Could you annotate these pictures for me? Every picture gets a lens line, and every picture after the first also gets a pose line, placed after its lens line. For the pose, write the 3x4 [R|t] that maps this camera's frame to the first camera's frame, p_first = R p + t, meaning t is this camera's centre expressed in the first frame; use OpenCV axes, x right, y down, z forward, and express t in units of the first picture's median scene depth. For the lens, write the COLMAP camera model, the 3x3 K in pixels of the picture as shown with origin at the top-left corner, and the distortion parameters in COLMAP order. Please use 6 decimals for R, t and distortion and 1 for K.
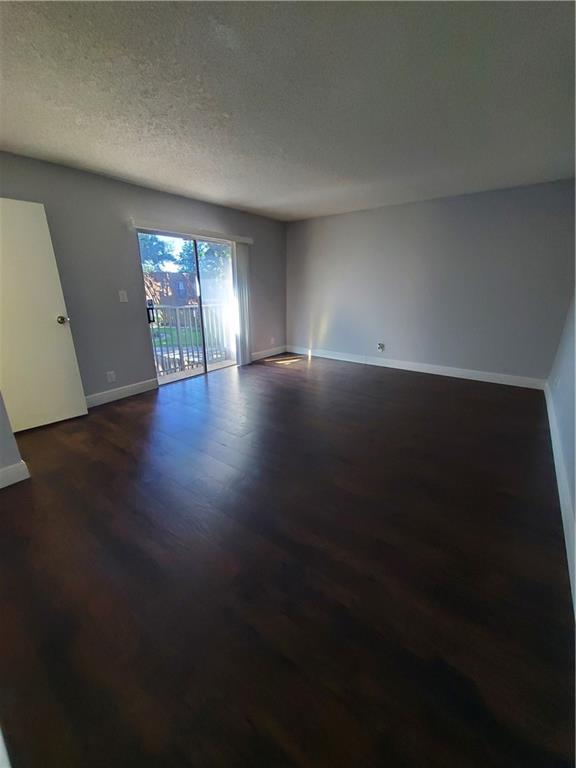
lens RADIAL K [[305.7, 0, 276.6], [0, 305.7, 387.0], [0, 0, 1]] dist [0.002841, 0.000165]
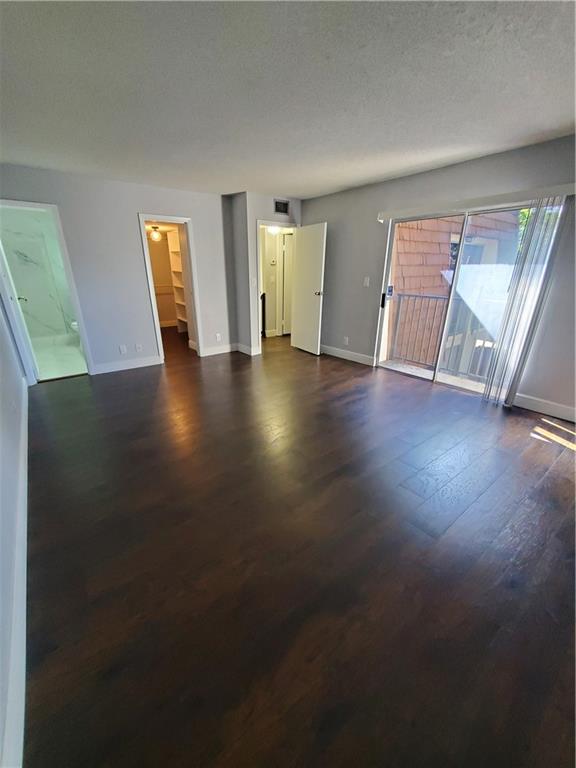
lens RADIAL K [[305.7, 0, 276.6], [0, 305.7, 387.0], [0, 0, 1]] dist [0.002841, 0.000165]
pose [[-0.265438, 0.341293, -0.901699, 0.108670], [-0.304857, 0.857552, 0.414326, -0.042807], [0.914661, 0.384868, -0.123581, 0.126680]]
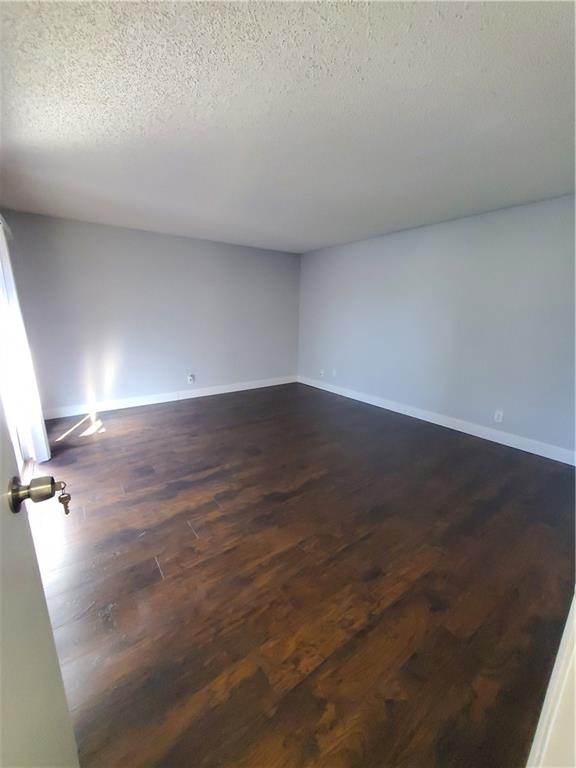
lens RADIAL K [[305.7, 0, 276.6], [0, 305.7, 387.0], [0, 0, 1]] dist [0.002841, 0.000165]
pose [[0.284090, -0.220253, 0.933157, -0.088846], [0.281855, 0.949439, 0.138288, -0.029521], [-0.916434, 0.223729, 0.331805, 0.080497]]
